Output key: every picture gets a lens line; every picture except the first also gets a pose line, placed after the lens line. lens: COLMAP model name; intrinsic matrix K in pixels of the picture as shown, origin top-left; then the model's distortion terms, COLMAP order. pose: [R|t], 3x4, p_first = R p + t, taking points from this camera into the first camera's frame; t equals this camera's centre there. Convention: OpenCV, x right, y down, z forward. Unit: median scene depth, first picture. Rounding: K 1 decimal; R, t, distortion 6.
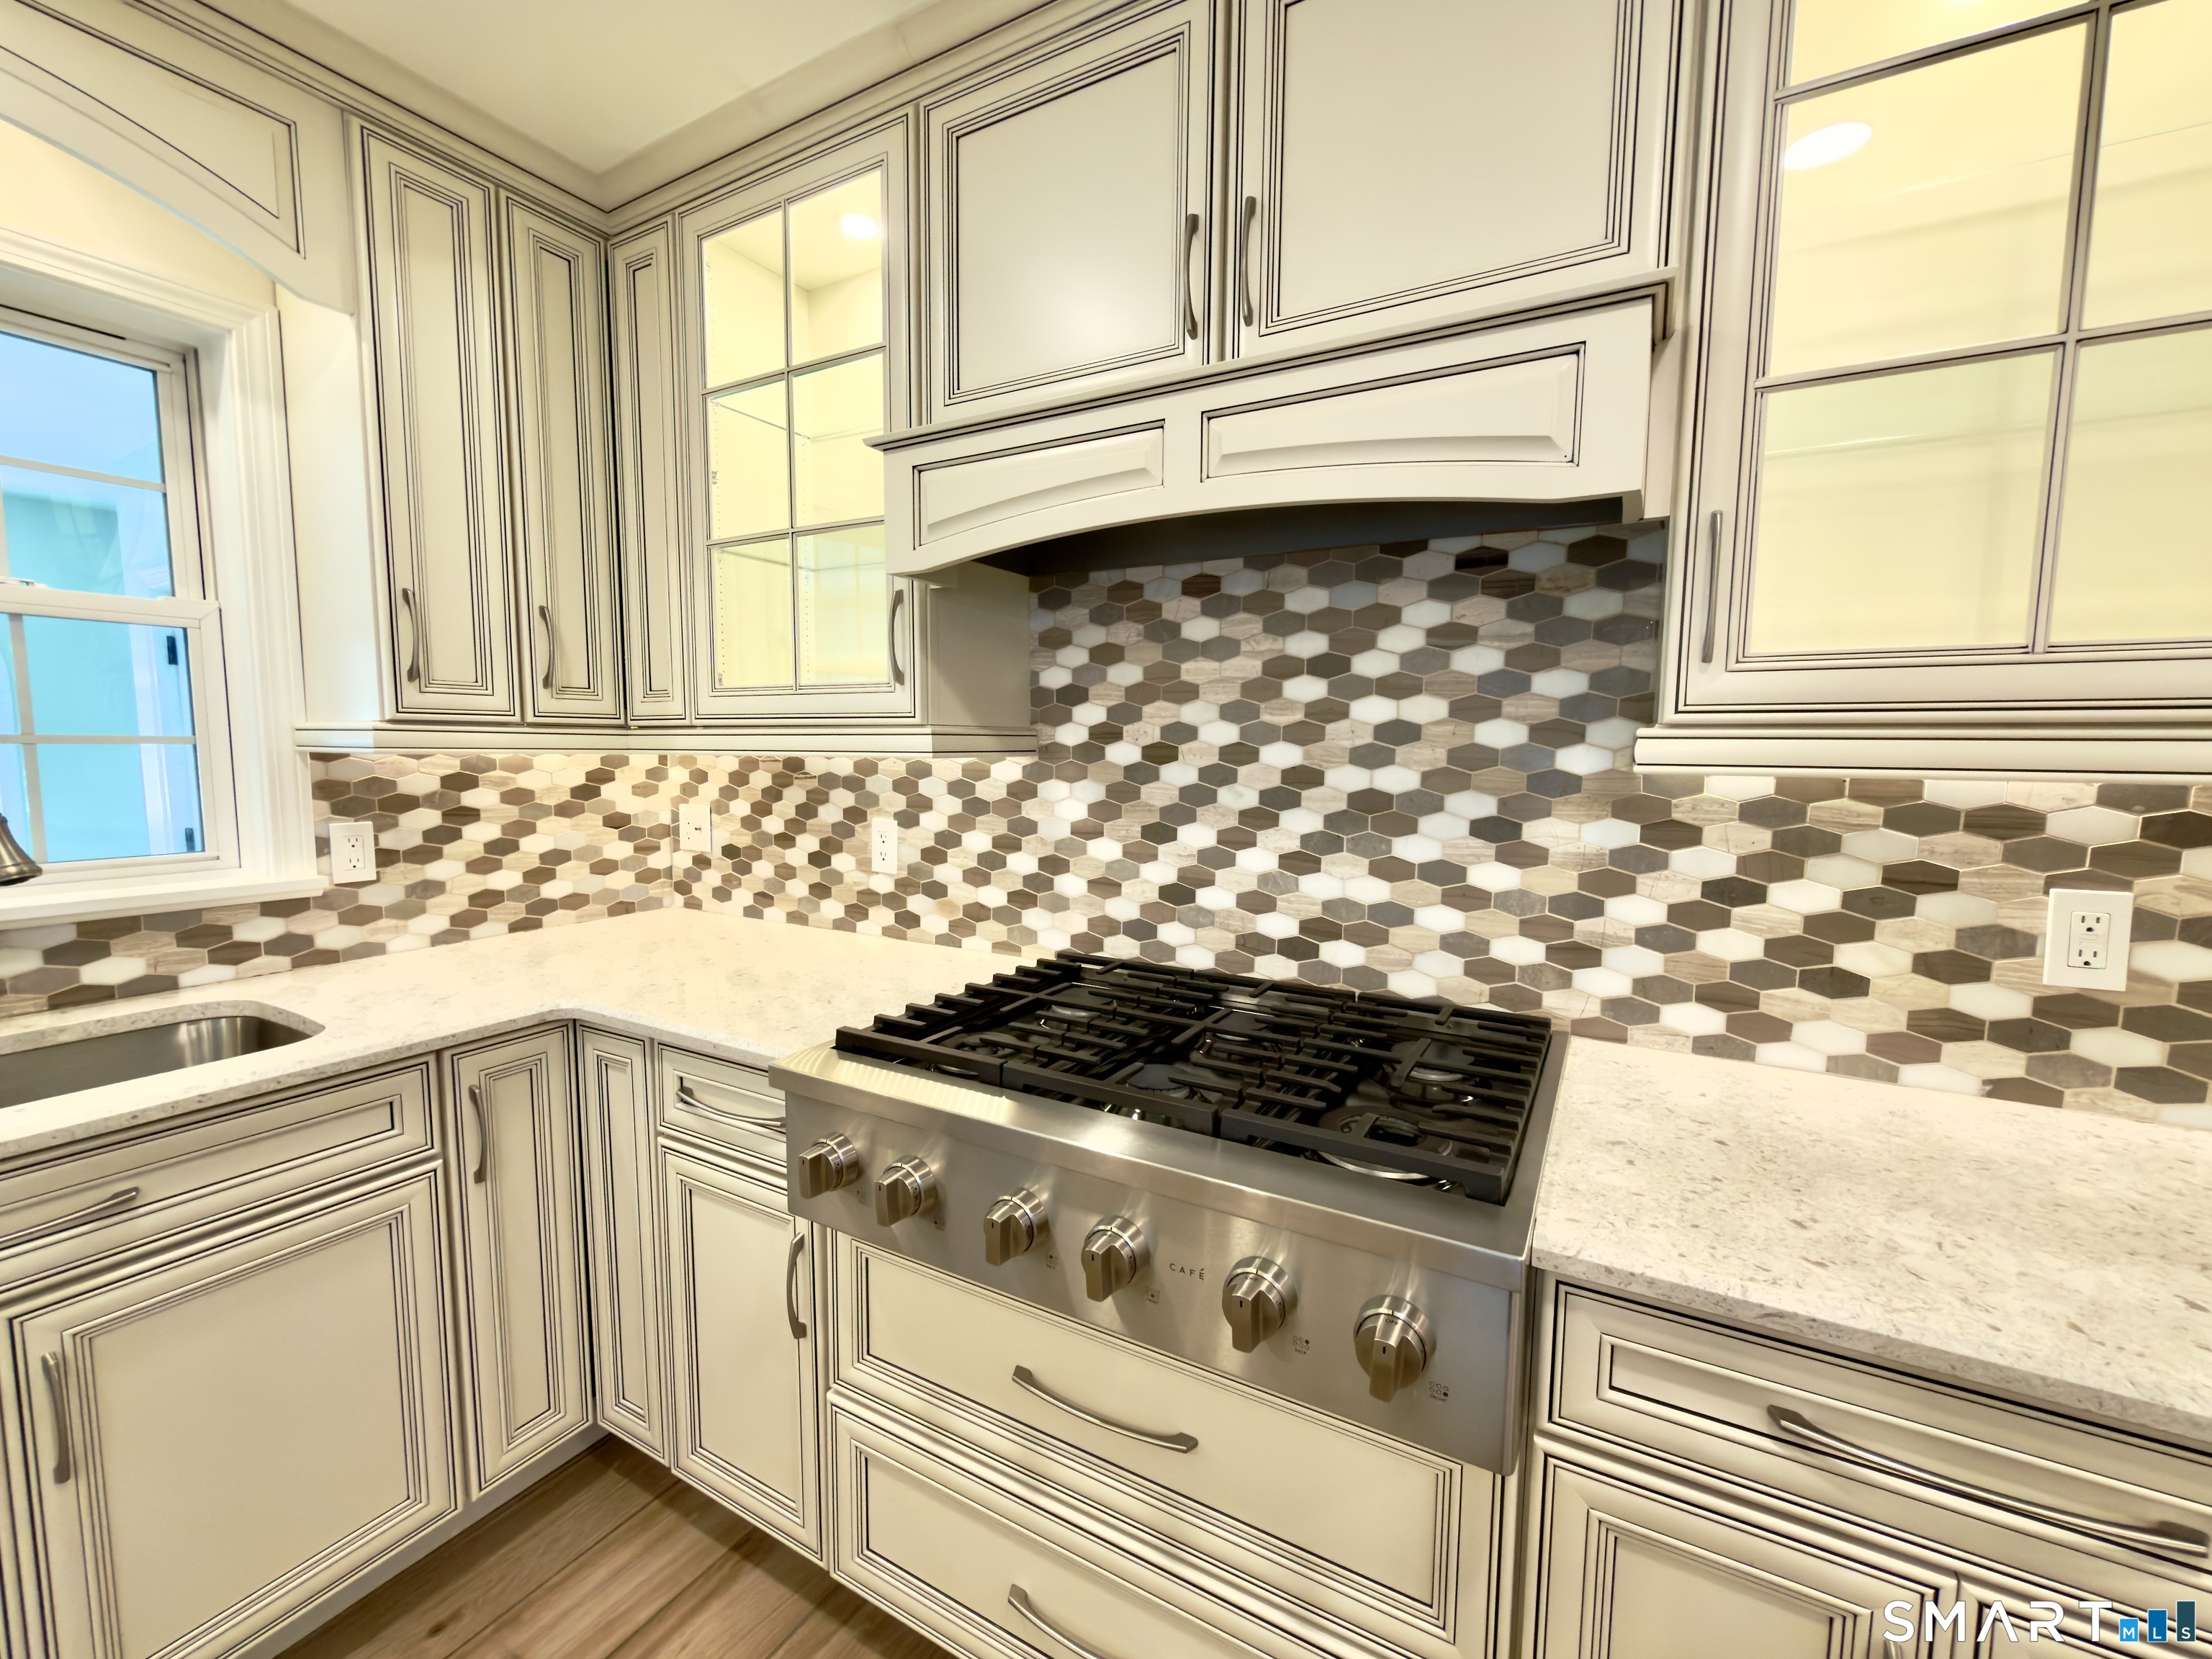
lens RADIAL K [[910.7, 0, 1086.4], [0, 910.7, 832.0], [0, 0, 1]] dist [0.000427, 0.000013]
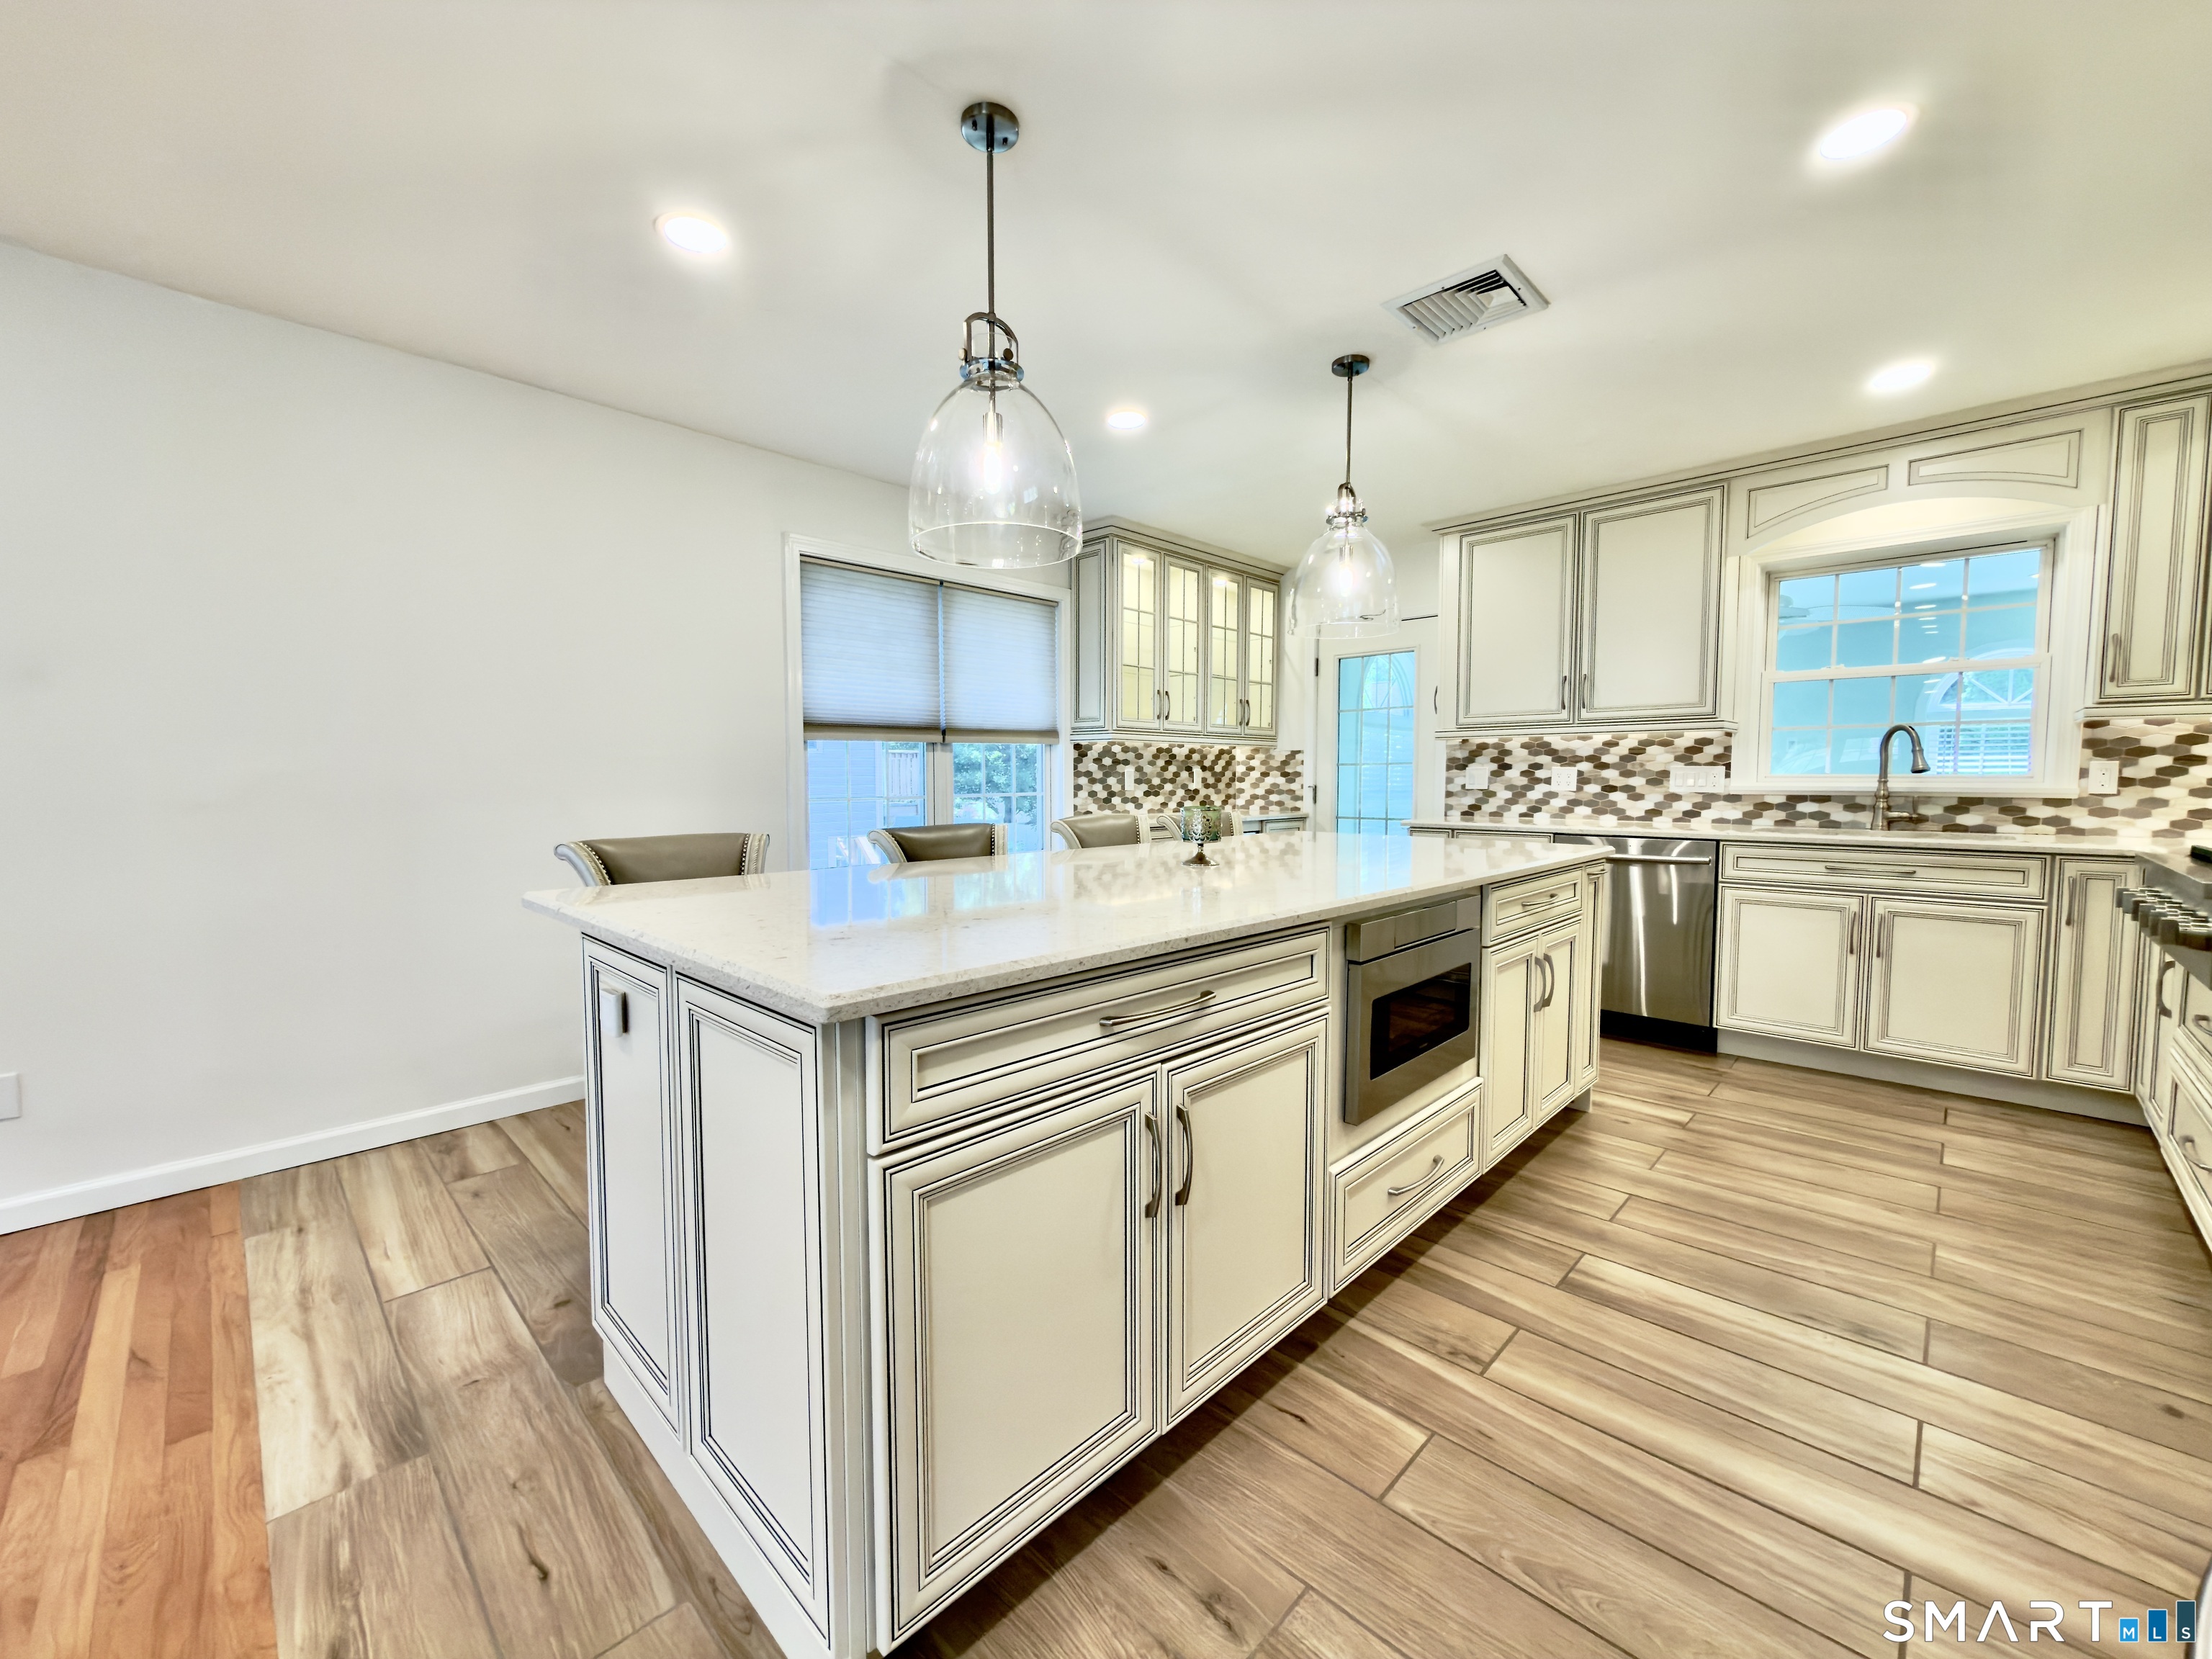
lens RADIAL K [[910.7, 0, 1096.9], [0, 910.7, 829.2], [0, 0, 1]] dist [0.000427, 0.000013]
pose [[-0.237879, 0.047980, -0.970109, 1.477194], [-0.092859, 0.993081, 0.071886, 0.183492], [0.966846, 0.107183, -0.231778, -0.531076]]
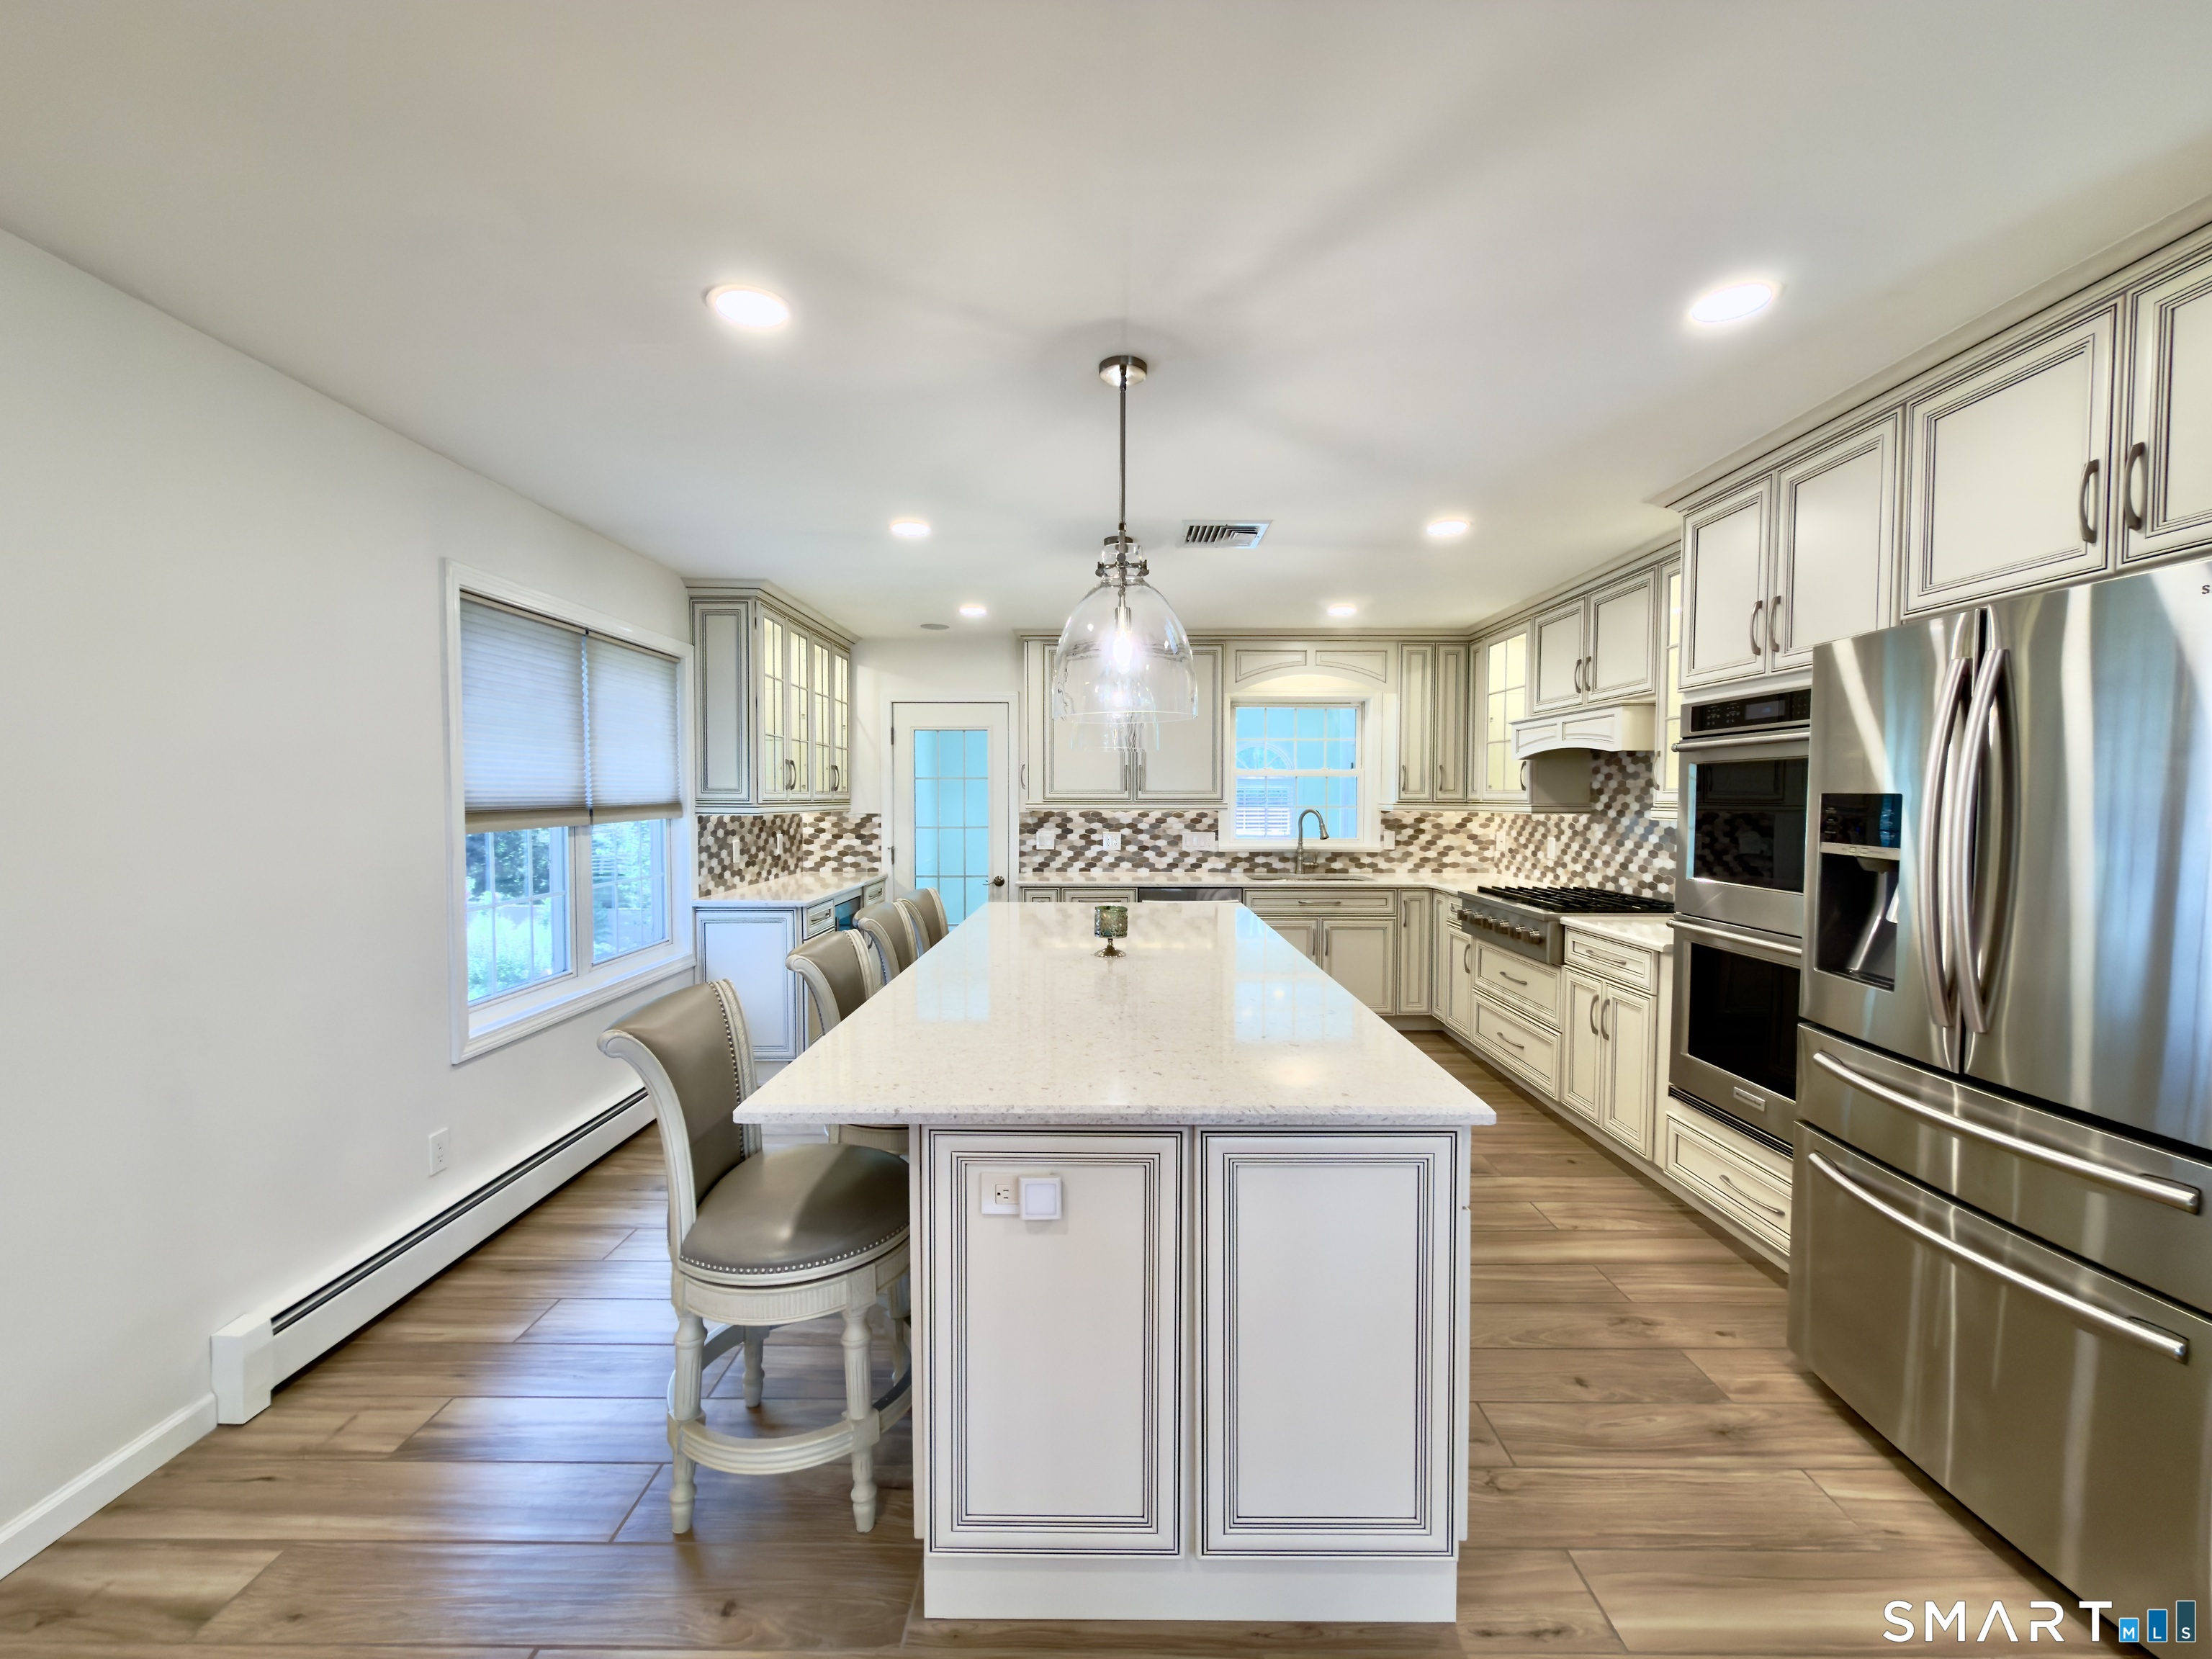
lens RADIAL K [[910.7, 0, 1125.3], [0, 910.7, 829.6], [0, 0, 1]] dist [0.000427, 0.000013]
pose [[0.522776, 0.025975, -0.852074, 1.529088], [-0.079297, 0.996684, -0.018269, 0.119830], [0.848774, 0.077118, 0.523102, -1.566826]]
